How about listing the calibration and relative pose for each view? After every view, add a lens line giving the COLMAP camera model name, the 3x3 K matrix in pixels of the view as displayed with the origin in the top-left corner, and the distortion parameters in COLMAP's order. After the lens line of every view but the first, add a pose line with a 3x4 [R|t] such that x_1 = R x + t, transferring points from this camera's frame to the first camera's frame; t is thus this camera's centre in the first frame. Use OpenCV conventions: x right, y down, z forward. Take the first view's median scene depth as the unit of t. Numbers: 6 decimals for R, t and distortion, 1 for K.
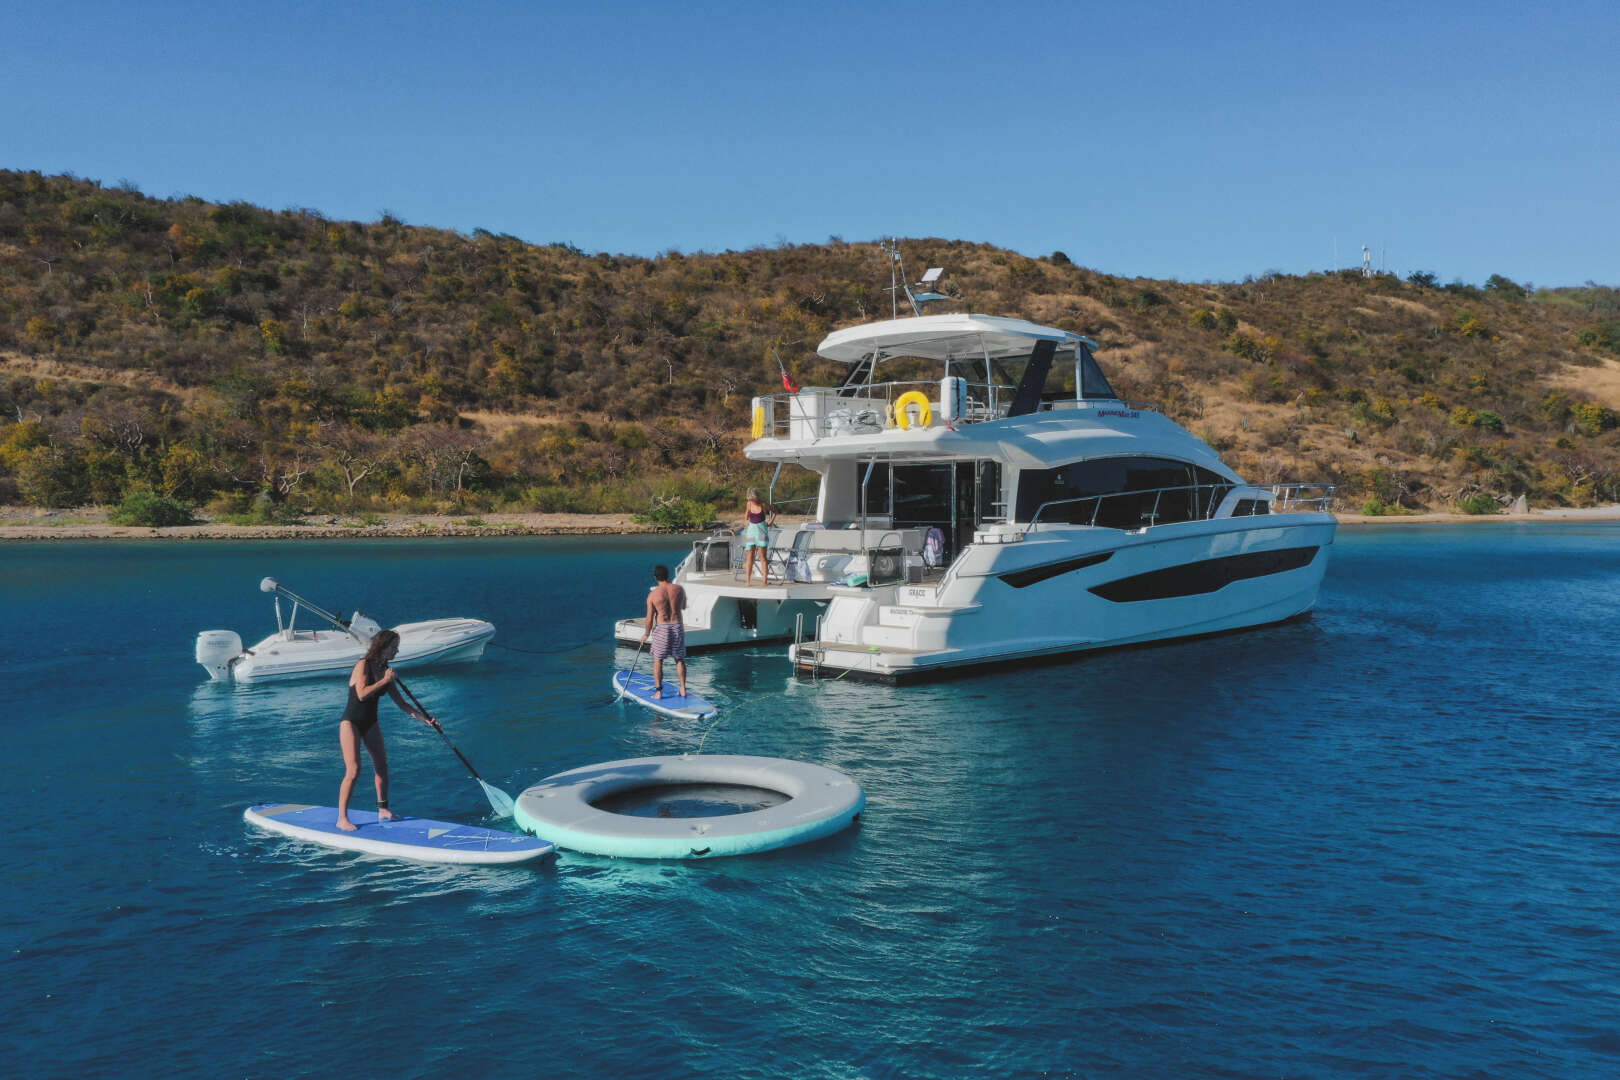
lens RADIAL K [[1184.3, 0, 810.0], [0, 1184.3, 540.0], [0, 0, 1]] dist [0.021321, -0.002657]
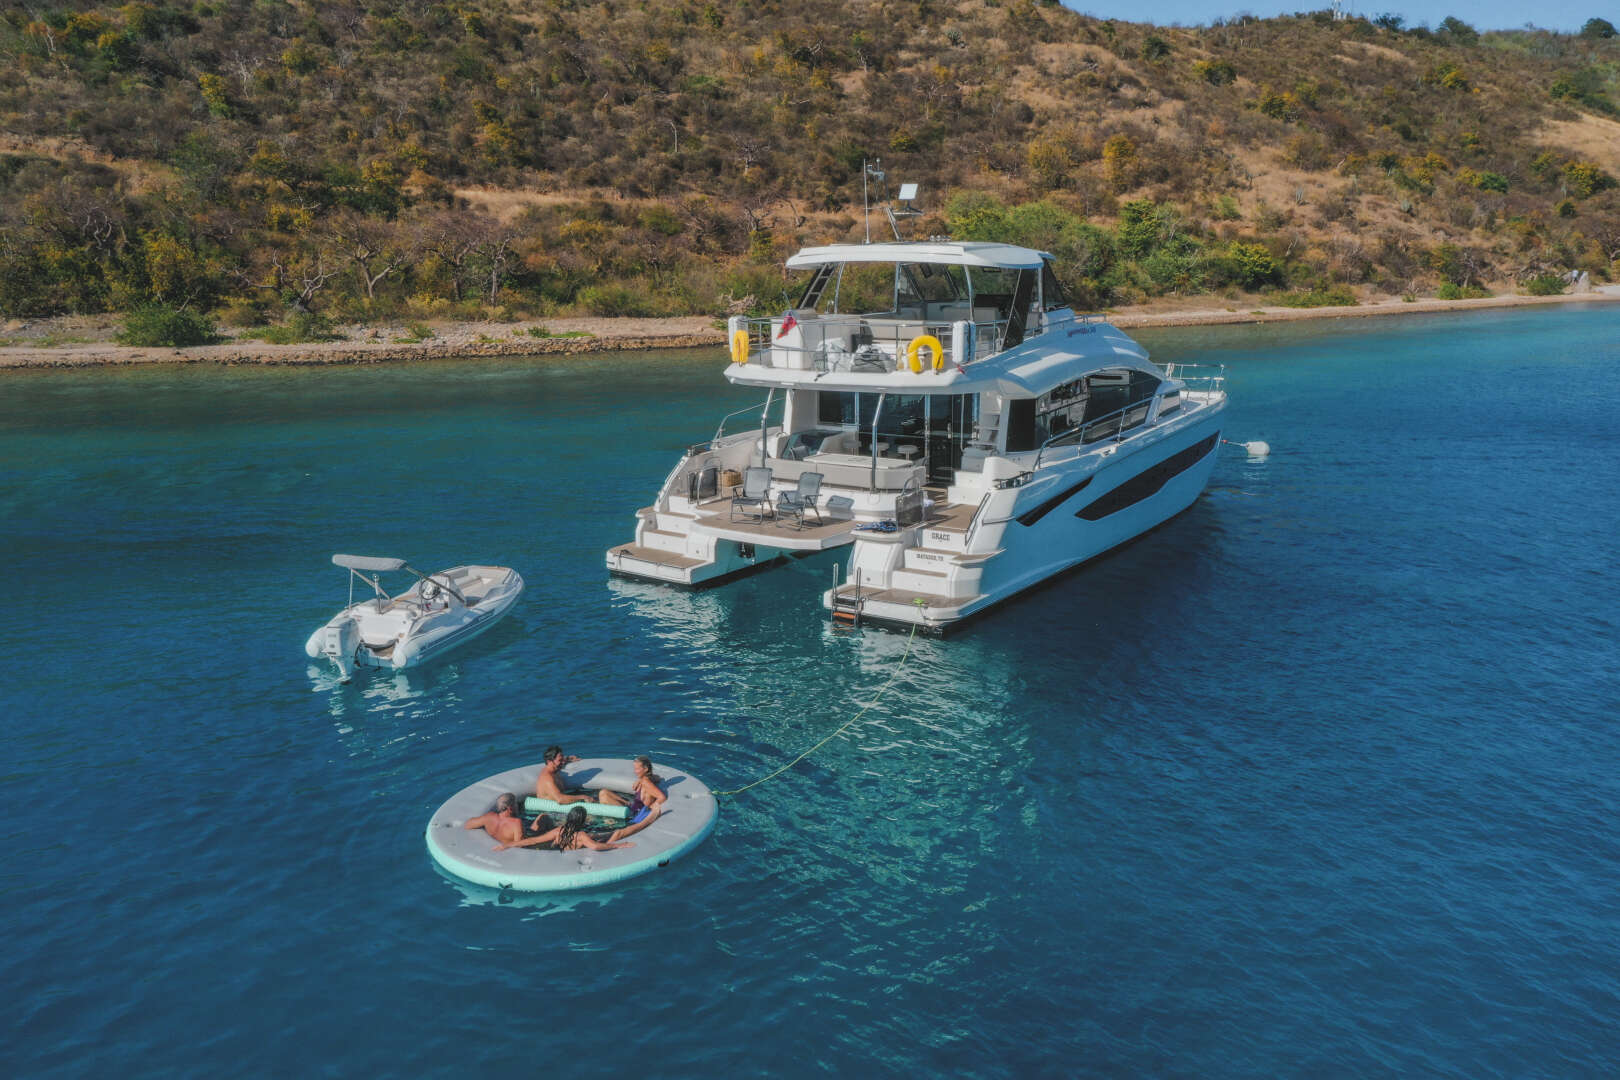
lens RADIAL K [[1184.3, 0, 810.0], [0, 1184.3, 540.0], [0, 0, 1]] dist [0.021321, -0.002657]
pose [[0.996242, -0.028127, 0.081914, -0.095839], [0.011259, 0.979830, 0.199517, -0.022351], [-0.085873, -0.197845, 0.976465, 0.060541]]
